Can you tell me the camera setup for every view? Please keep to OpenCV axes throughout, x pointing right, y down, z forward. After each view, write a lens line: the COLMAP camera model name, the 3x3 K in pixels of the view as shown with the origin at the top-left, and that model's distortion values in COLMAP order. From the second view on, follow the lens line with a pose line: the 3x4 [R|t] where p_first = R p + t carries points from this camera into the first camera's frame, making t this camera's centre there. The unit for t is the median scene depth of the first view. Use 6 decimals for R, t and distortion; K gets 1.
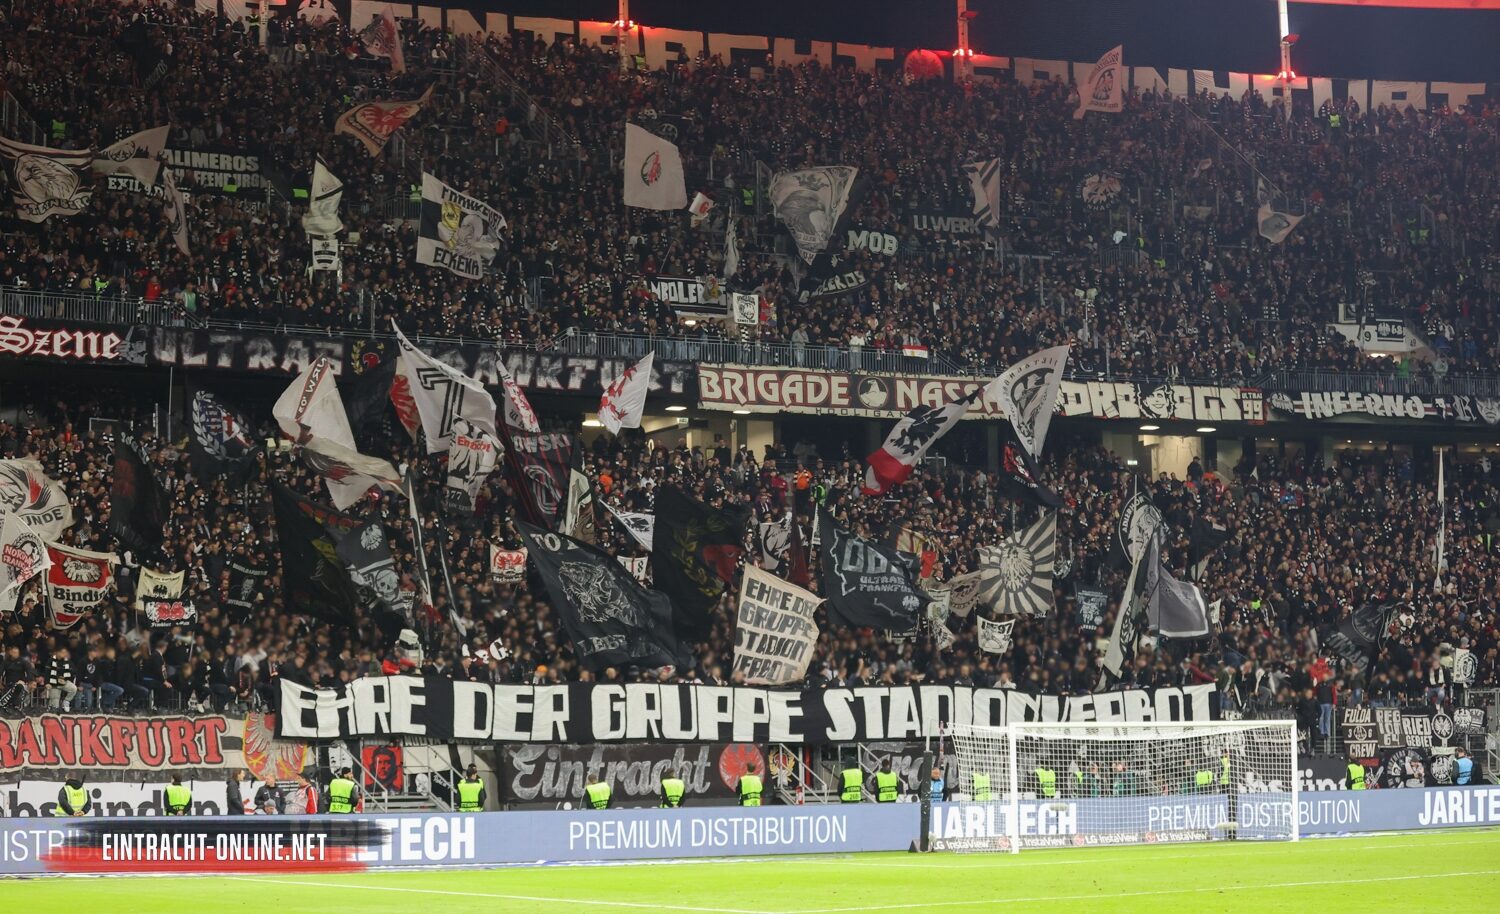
lens RADIAL K [[3000.4, 0, 659.3], [0, 3000.4, 520.3], [0, 0, 1]] dist [-0.325606, 0.096233]
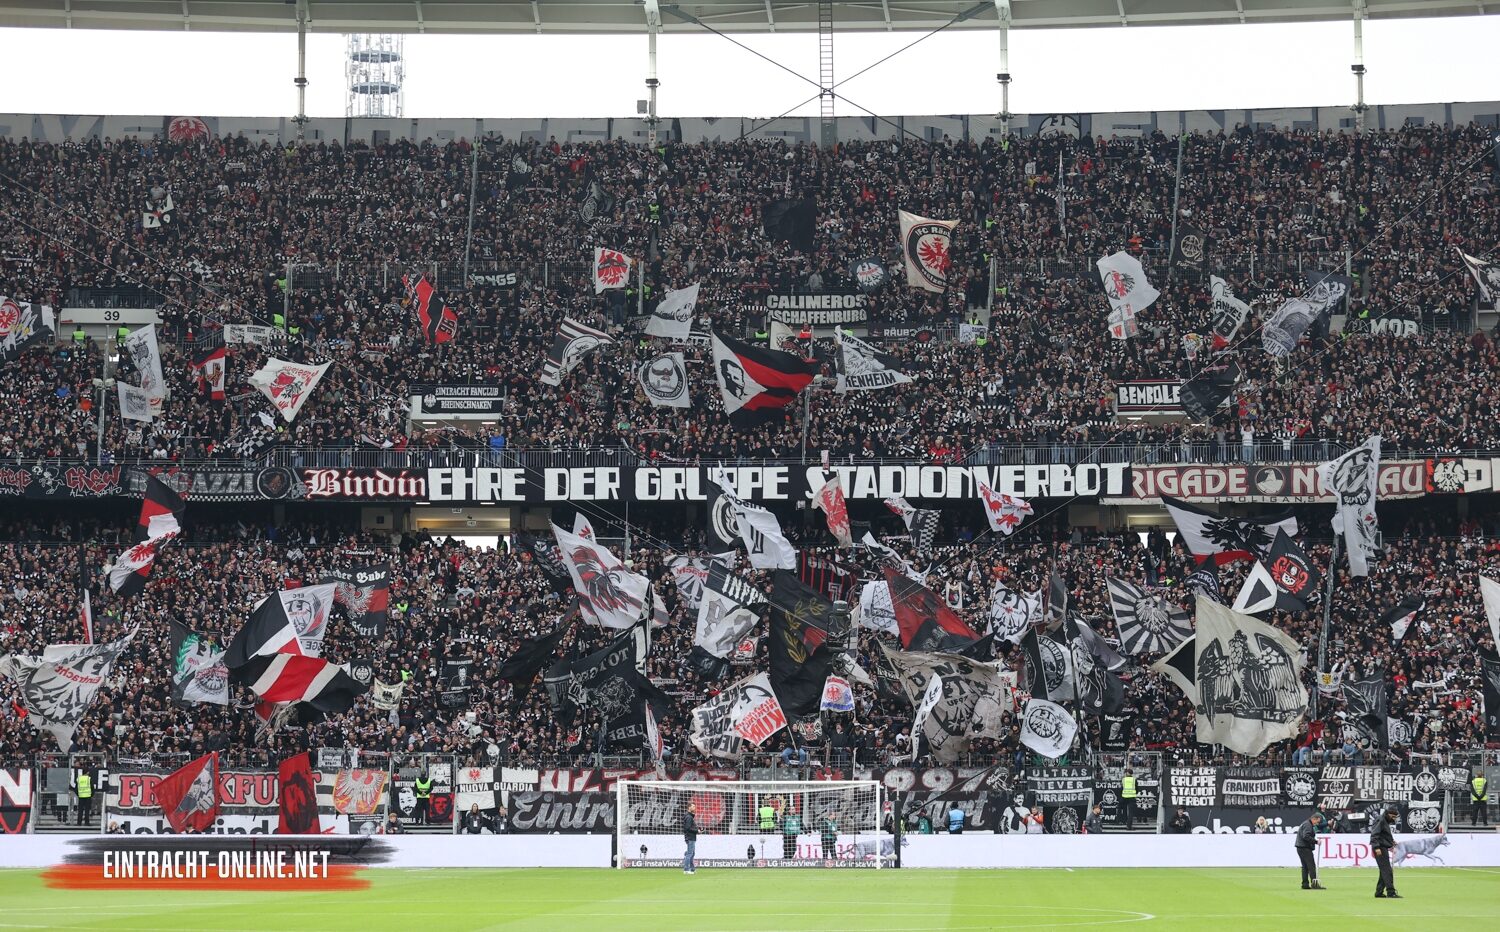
lens RADIAL K [[3839.6, 0, 730.1], [0, 3839.6, 638.4], [0, 0, 1]] dist [-0.183576, 0.166686]
pose [[0.816799, -0.015443, -0.576716, 0.768361], [0.038835, 0.998846, 0.028255, -0.033065], [0.575614, -0.045476, 0.816456, -0.317859]]
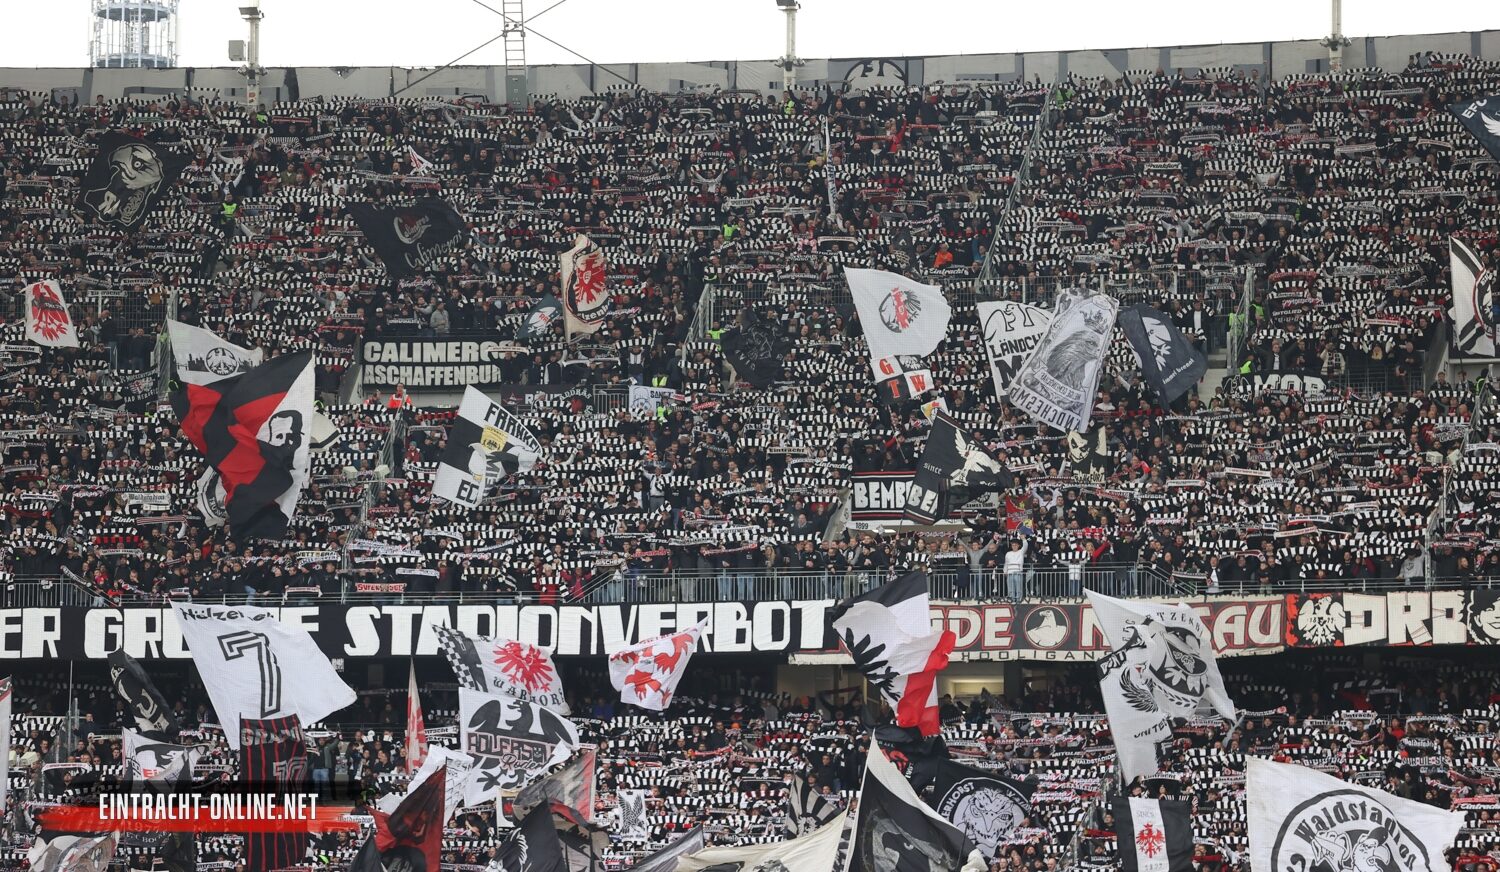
lens RADIAL K [[6068.0, 0, 750.0], [0, 6068.0, 436.0], [0, 0, 1]] dist [0.517554, 1.907114]
pose [[0.780003, -0.057659, -0.623114, 0.979351], [0.037563, 0.998265, -0.045353, -0.025682], [0.624647, 0.011970, 0.780815, -0.214685]]
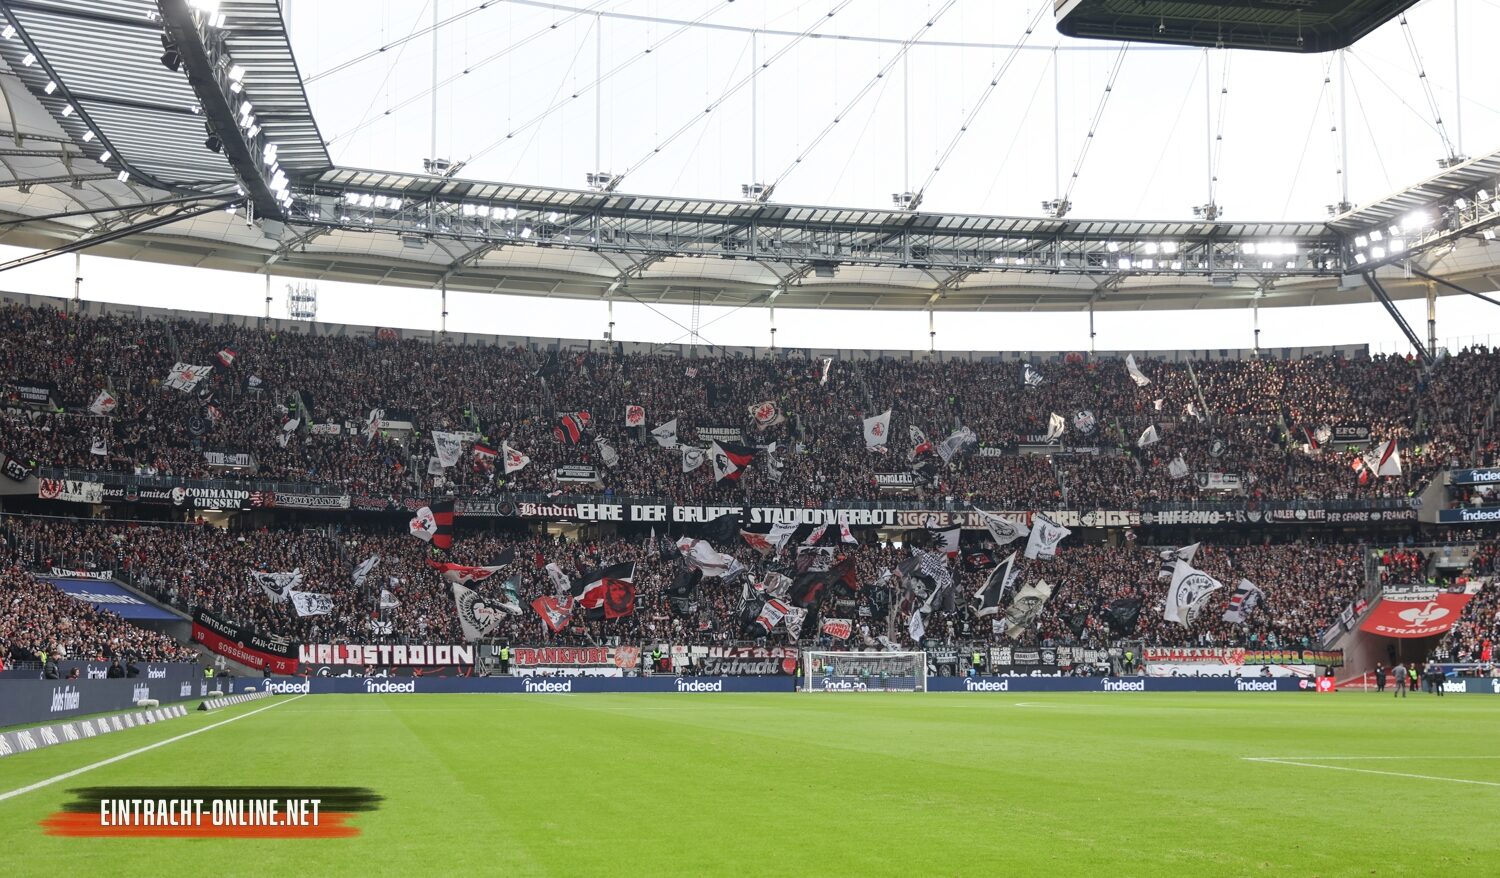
lens RADIAL K [[1833.8, 0, 754.9], [0, 1833.8, 489.8], [0, 0, 1]] dist [0.019887, 0.010791]
pose [[0.944059, -0.021800, -0.329056, 0.435429], [0.016647, 0.999691, -0.018468, -0.043130], [0.329356, 0.011957, 0.944130, -0.541063]]
